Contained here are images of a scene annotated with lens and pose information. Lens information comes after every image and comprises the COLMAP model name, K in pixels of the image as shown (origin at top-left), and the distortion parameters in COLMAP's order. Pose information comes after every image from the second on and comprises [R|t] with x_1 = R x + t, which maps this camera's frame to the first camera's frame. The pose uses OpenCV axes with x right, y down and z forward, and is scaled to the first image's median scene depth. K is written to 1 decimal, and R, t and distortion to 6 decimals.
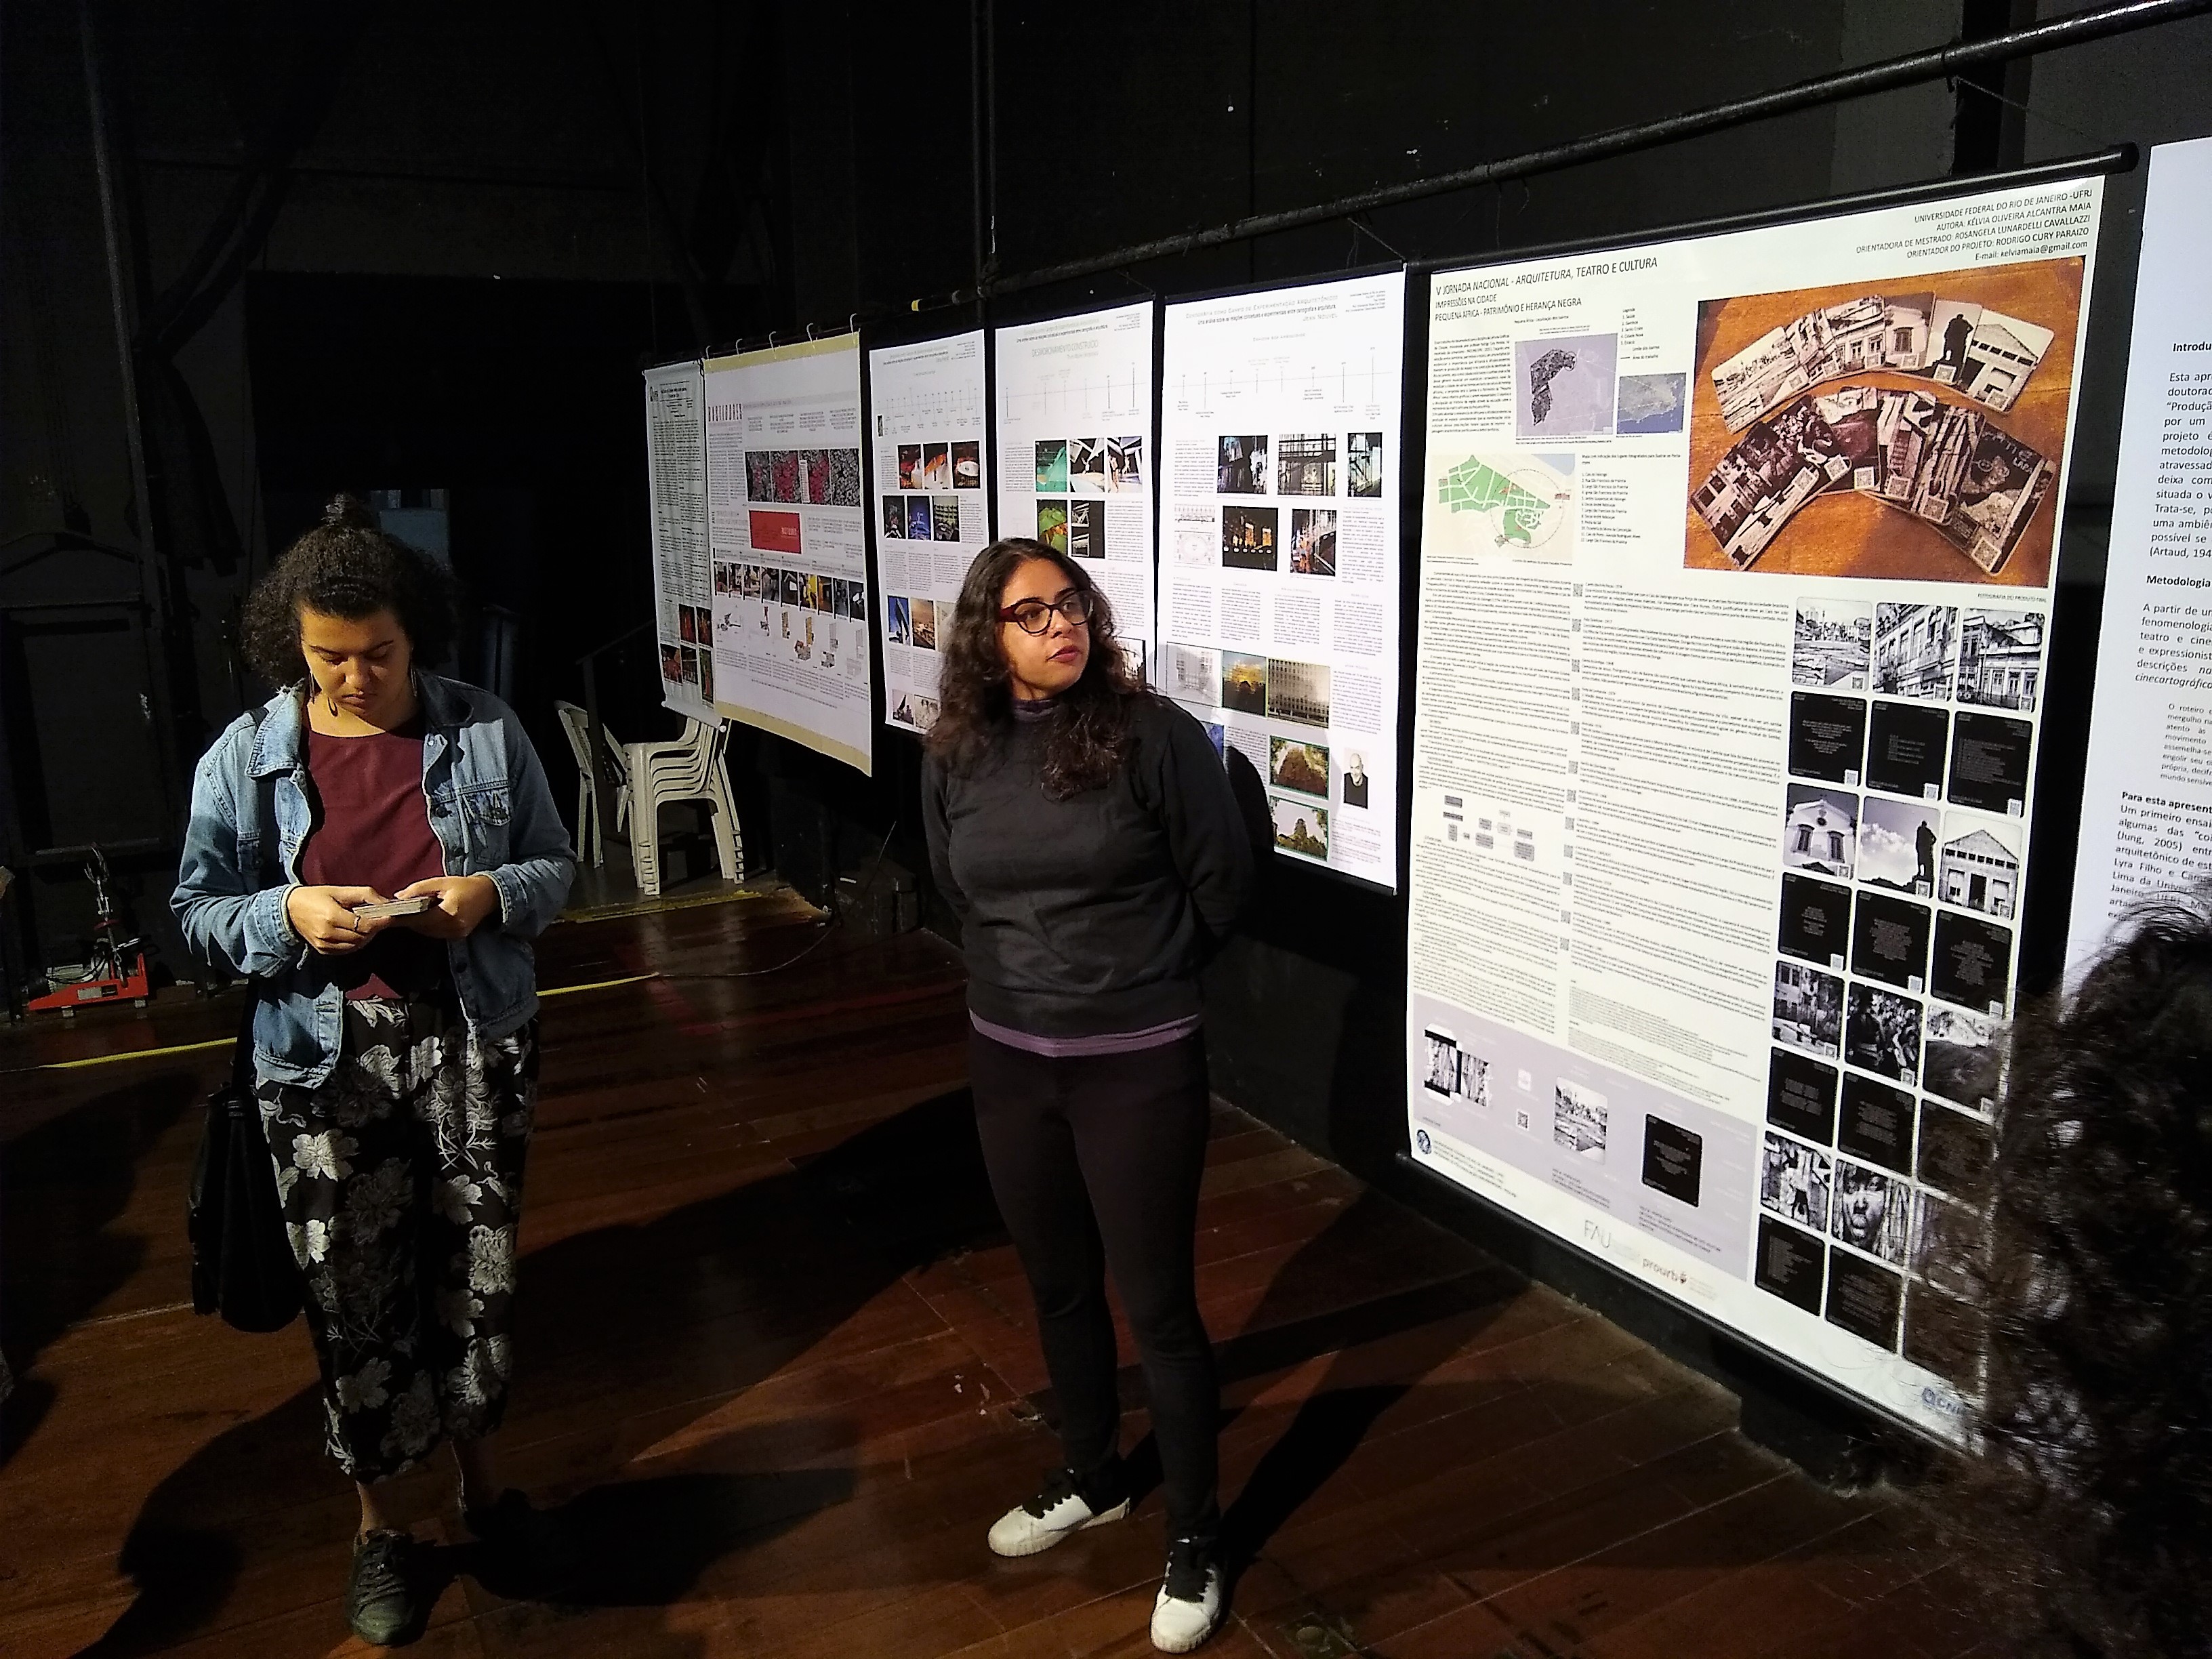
lens RADIAL K [[1785.2, 0, 1098.7], [0, 1785.2, 837.4], [0, 0, 1]] dist [0.001374, -0.014958]
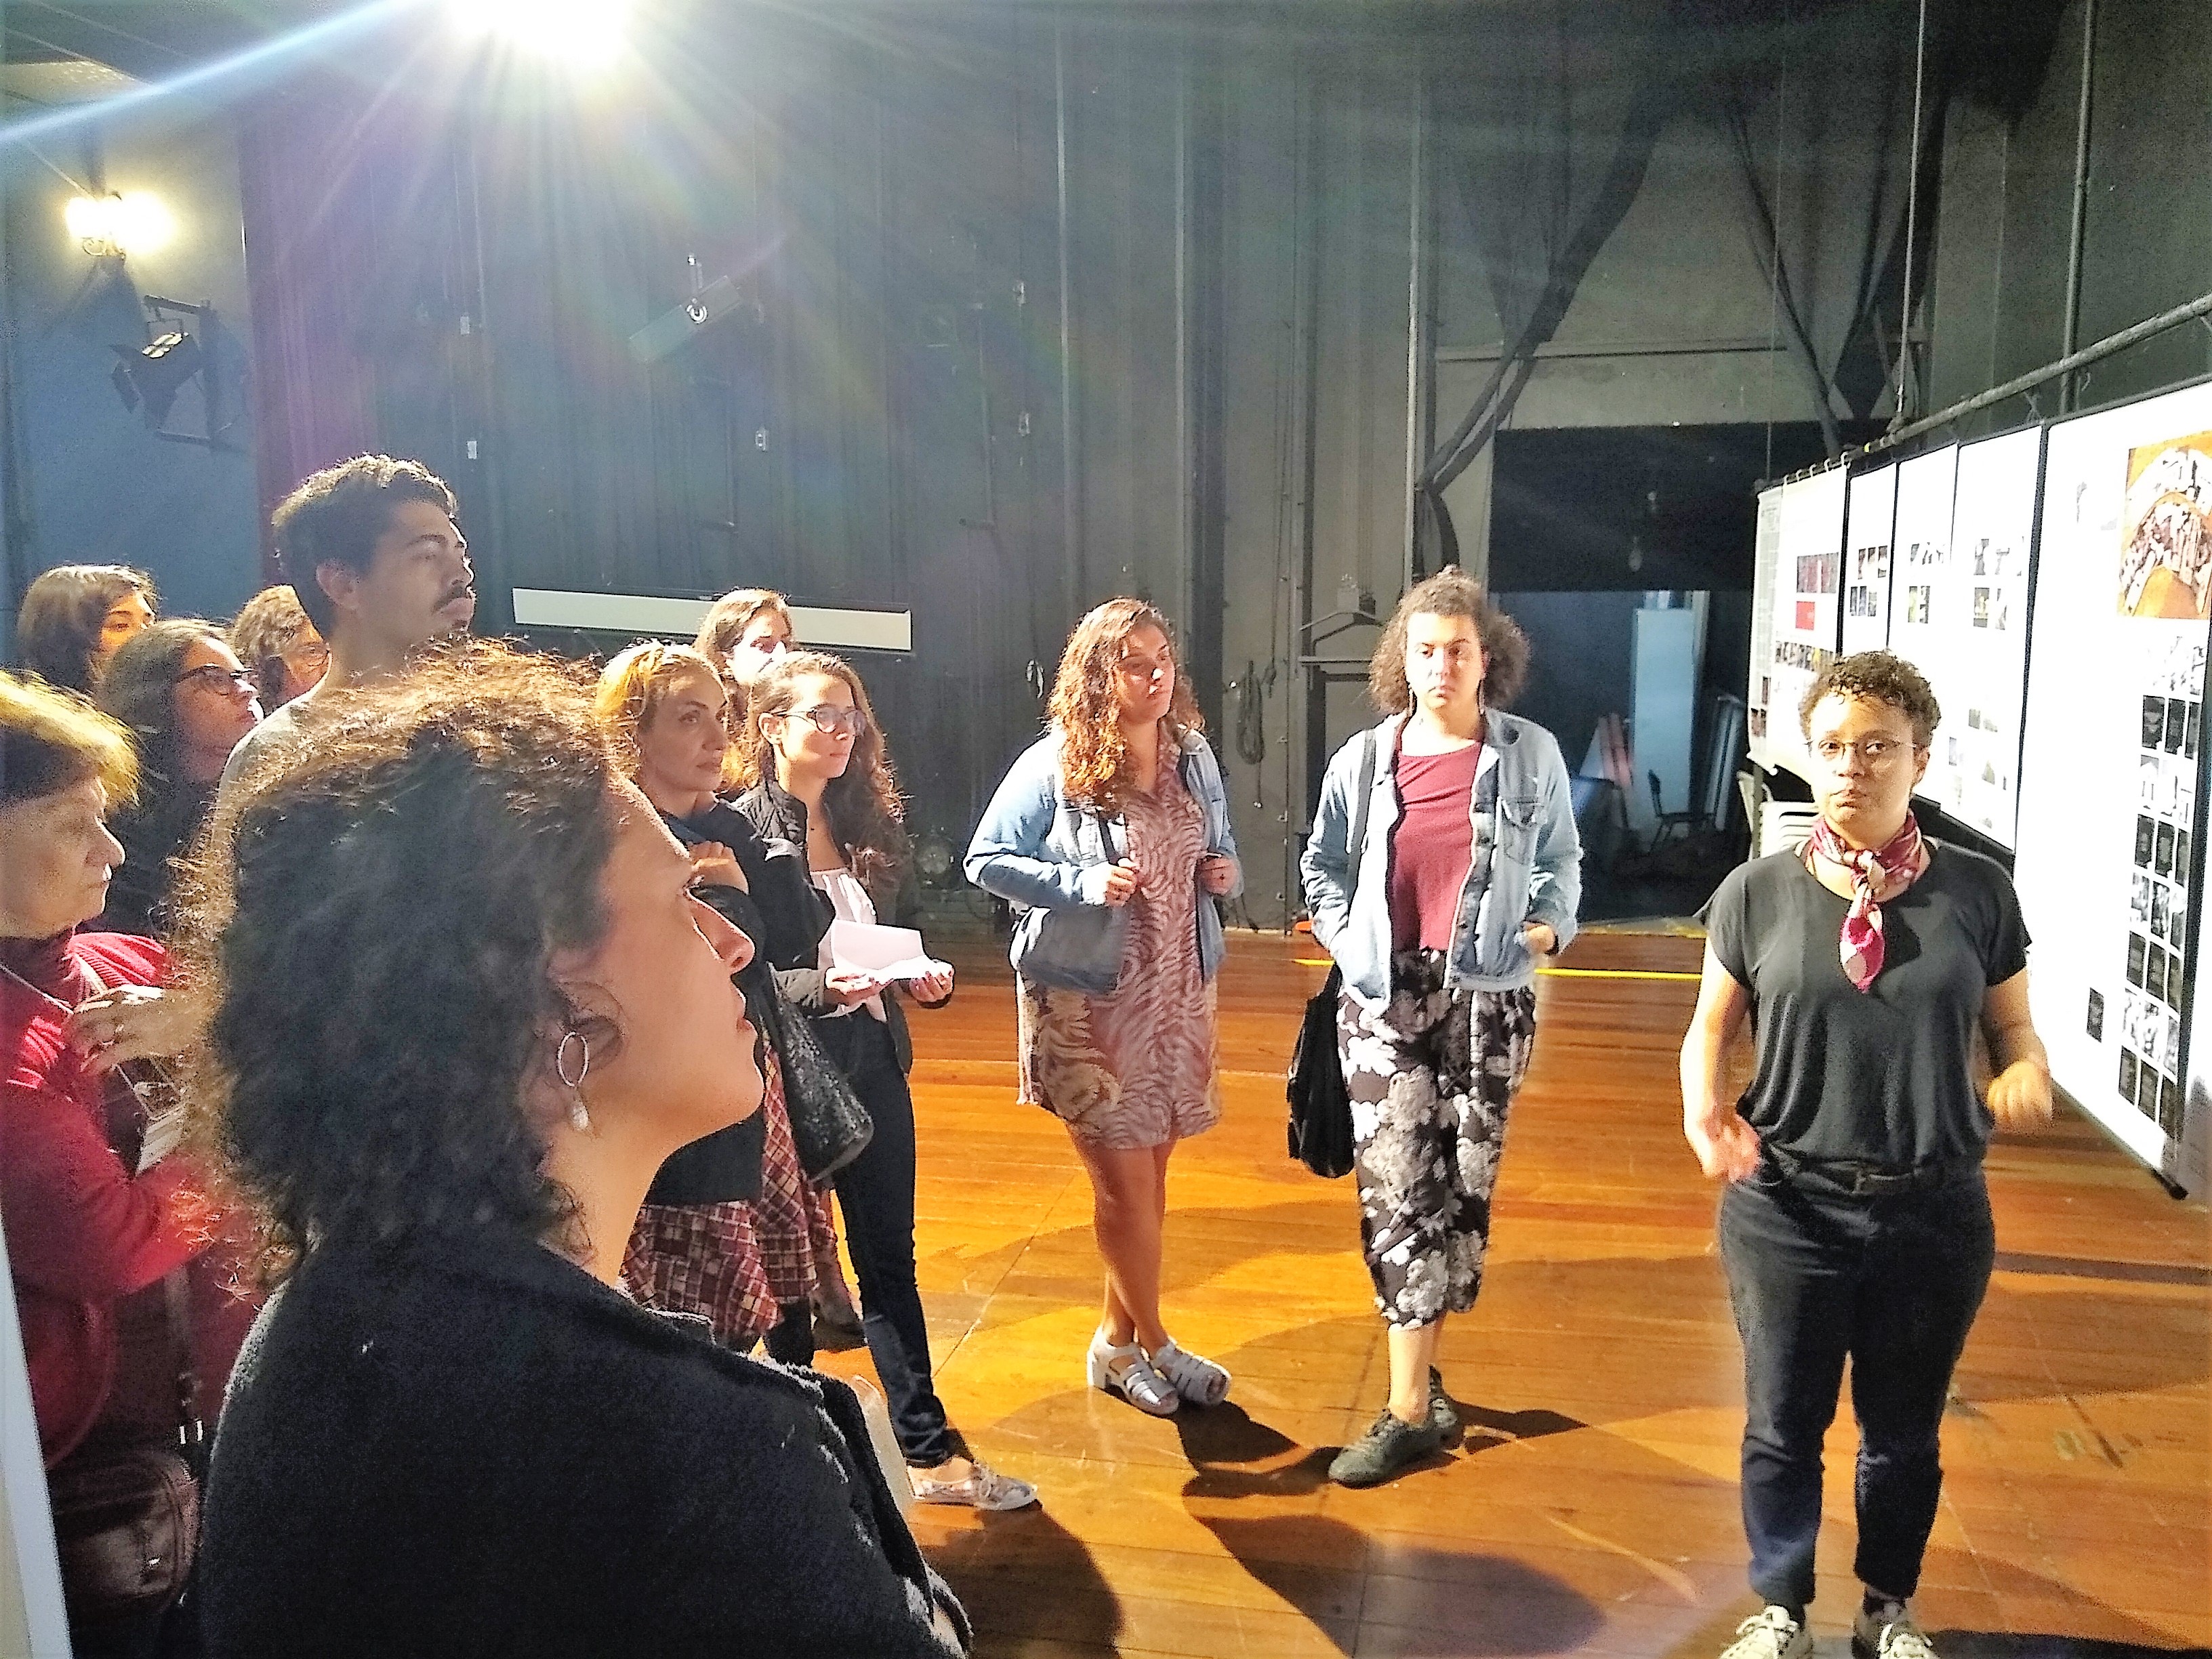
lens RADIAL K [[1785.2, 0, 1098.7], [0, 1785.2, 837.4], [0, 0, 1]] dist [0.001374, -0.014958]
pose [[0.756138, 0.097833, -0.647058, 0.459558], [-0.137780, 0.990399, -0.011262, 0.118838], [0.639744, 0.097667, 0.762358, -0.486509]]
